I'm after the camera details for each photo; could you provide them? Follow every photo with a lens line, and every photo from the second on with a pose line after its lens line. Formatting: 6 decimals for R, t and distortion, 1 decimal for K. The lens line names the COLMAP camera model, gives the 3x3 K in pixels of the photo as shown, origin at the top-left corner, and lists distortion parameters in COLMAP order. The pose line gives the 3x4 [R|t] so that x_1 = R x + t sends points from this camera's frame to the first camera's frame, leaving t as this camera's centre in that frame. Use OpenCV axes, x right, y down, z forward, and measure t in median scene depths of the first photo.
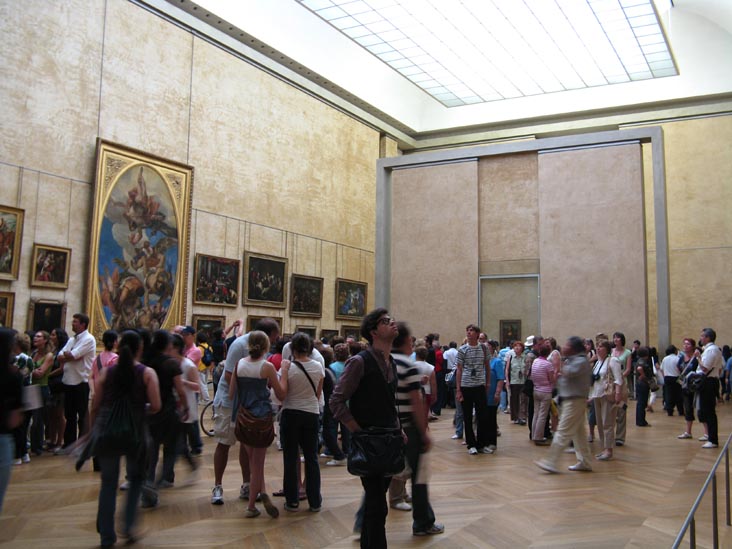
lens RADIAL K [[758.6, 0, 382.4], [0, 758.6, 260.7], [0, 0, 1]] dist [-0.199889, 0.213005]
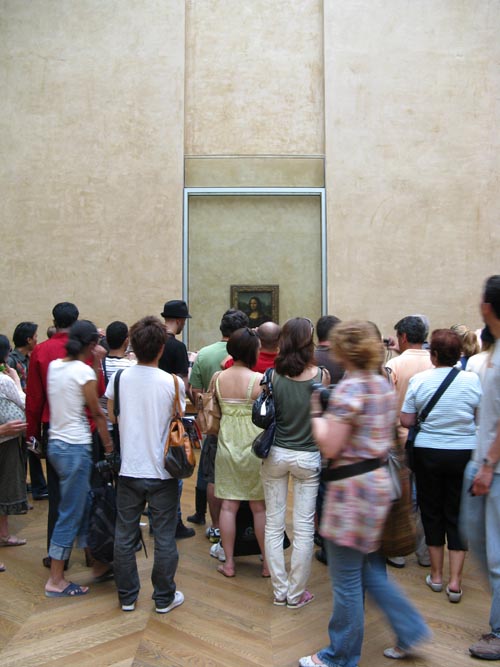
lens RADIAL K [[693.2, 0, 258.4], [0, 693.2, 335.5], [0, 0, 1]] dist [-0.199018, 0.227522]
pose [[0.870731, -0.002822, 0.491751, -0.035014], [-0.043703, 0.995583, 0.083097, 0.073413], [-0.489814, -0.093846, 0.866762, 0.629630]]
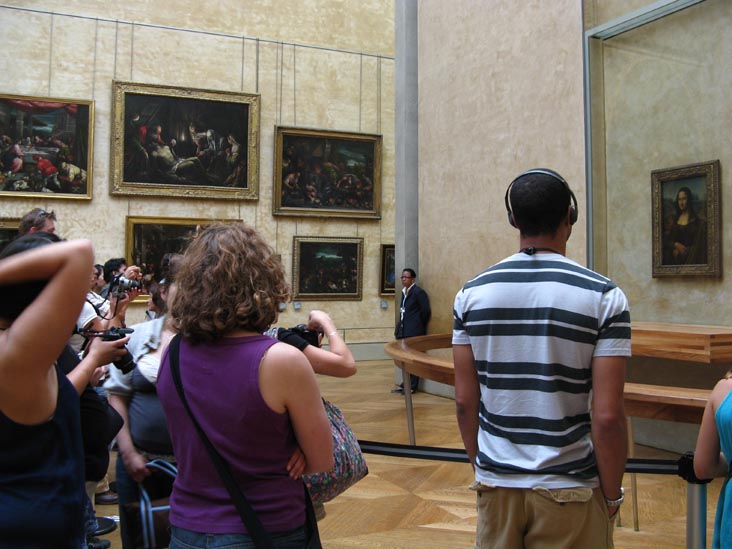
lens RADIAL K [[773.8, 0, 377.3], [0, 773.8, 260.7], [0, 0, 1]] dist [-0.200814, 0.226884]
pose [[0.814979, -0.028596, -0.578785, 0.231298], [0.074992, 0.995588, 0.056406, 0.087797], [0.574618, -0.089374, 0.813527, 0.723519]]
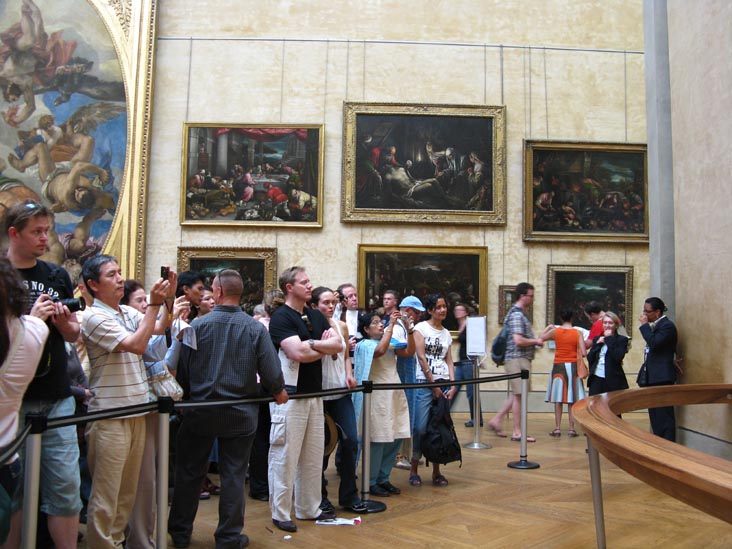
lens RADIAL K [[749.9, 0, 370.7], [0, 749.9, 261.1], [0, 0, 1]] dist [-0.197409, 0.212879]
pose [[0.490536, -0.075419, -0.868151, 0.210385], [0.086690, 0.995529, -0.037502, 0.102212], [0.867098, -0.056864, 0.494881, 0.814535]]
